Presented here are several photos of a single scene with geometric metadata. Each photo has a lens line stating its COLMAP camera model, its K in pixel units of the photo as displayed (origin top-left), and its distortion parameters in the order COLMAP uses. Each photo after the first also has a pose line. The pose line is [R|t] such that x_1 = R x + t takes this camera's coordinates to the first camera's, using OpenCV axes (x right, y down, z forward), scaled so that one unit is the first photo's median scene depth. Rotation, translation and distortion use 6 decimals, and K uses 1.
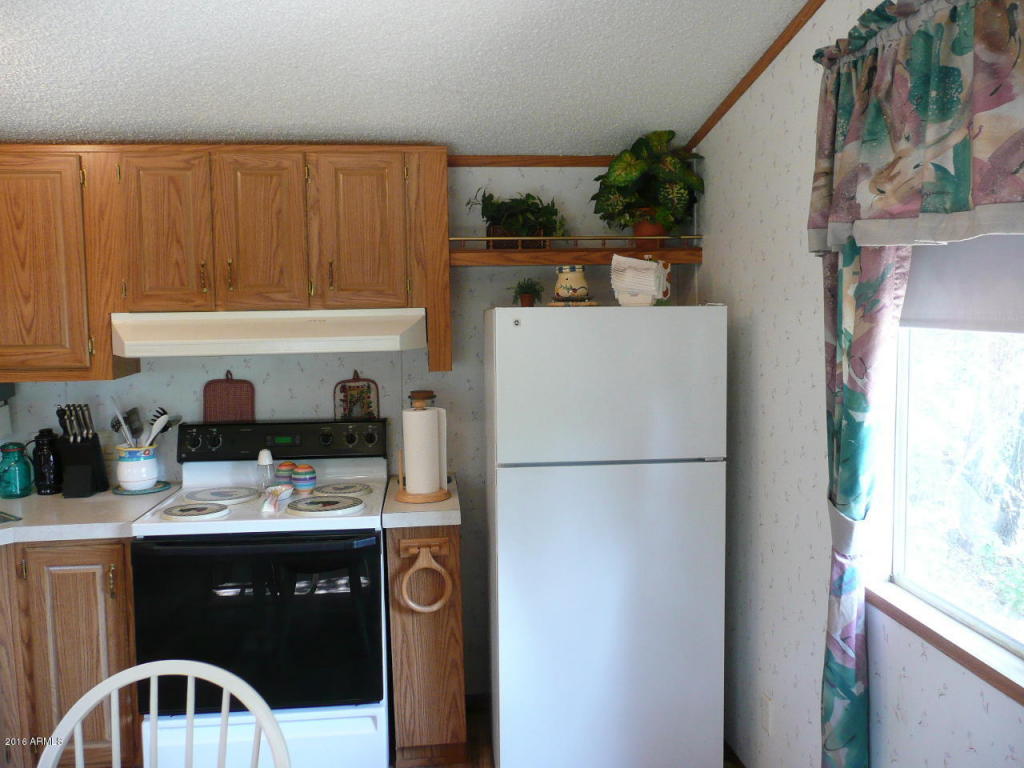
lens RADIAL K [[864.1, 0, 521.9], [0, 864.1, 375.6], [0, 0, 1]] dist [-0.031432, 0.020762]
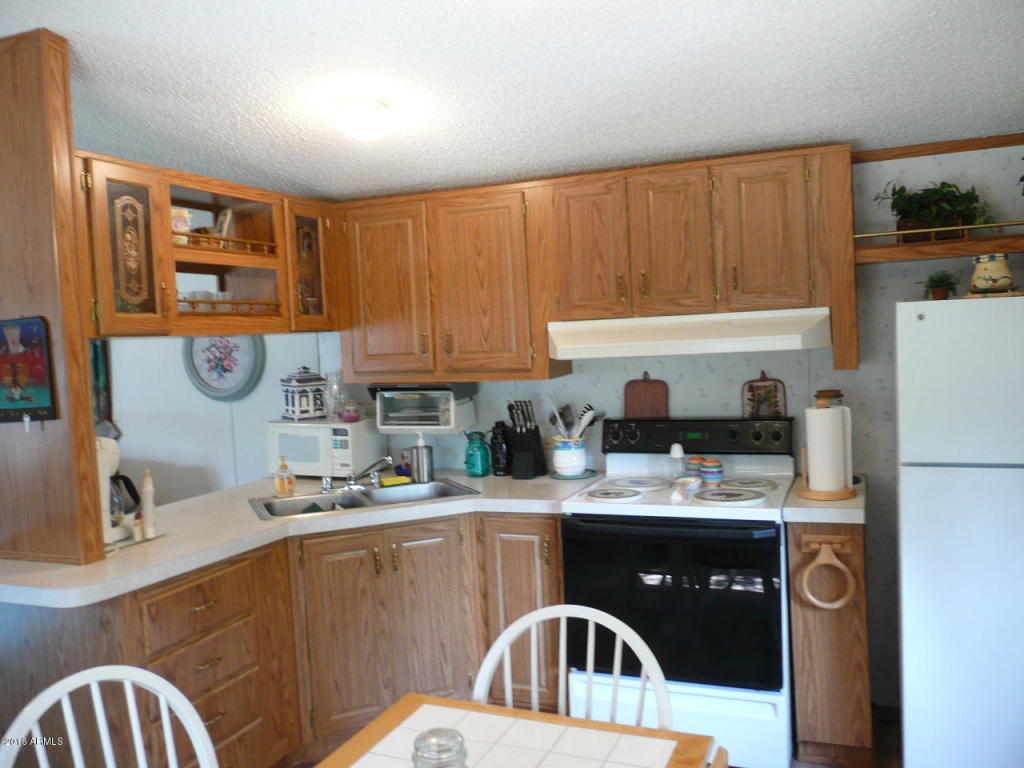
lens RADIAL K [[864.1, 0, 518.7], [0, 864.1, 376.4], [0, 0, 1]] dist [-0.031432, 0.020762]
pose [[0.875800, -0.005860, -0.482639, 0.056375], [0.000537, 0.999938, -0.011167, 0.014036], [0.482675, 0.009521, 0.875748, -0.052170]]
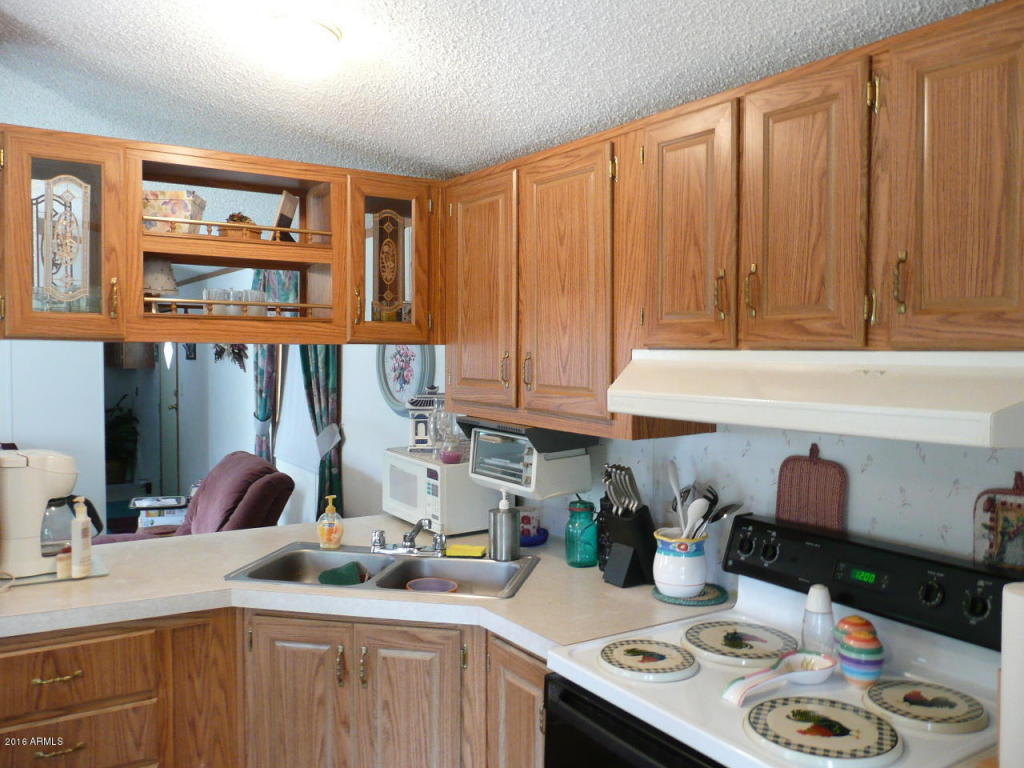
lens RADIAL K [[864.1, 0, 521.7], [0, 864.1, 379.4], [0, 0, 1]] dist [-0.031432, 0.020762]
pose [[0.445381, 0.048662, -0.894018, 0.138671], [-0.082444, 0.996509, 0.013169, -0.048772], [0.891537, 0.067841, 0.447838, 0.584343]]
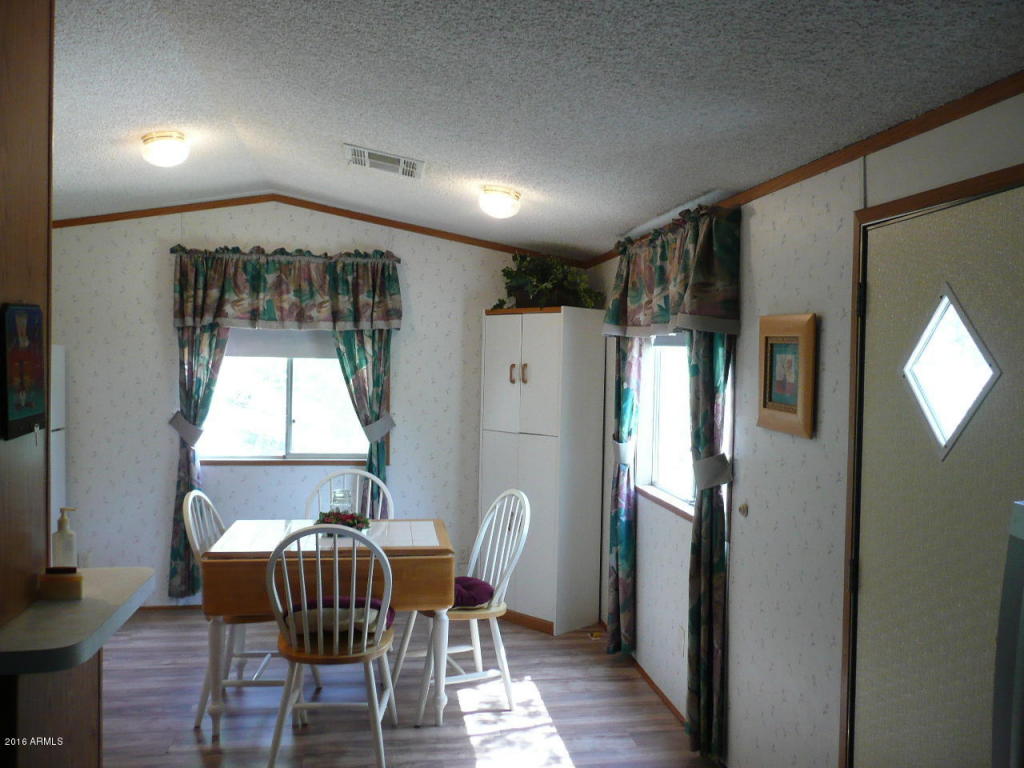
lens RADIAL K [[864.1, 0, 522.6], [0, 864.1, 379.2], [0, 0, 1]] dist [-0.031432, 0.020762]
pose [[-0.050276, -0.015416, 0.998616, -1.488699], [0.060527, 0.997996, 0.018454, 0.016942], [-0.996900, 0.061371, -0.049242, 0.100679]]
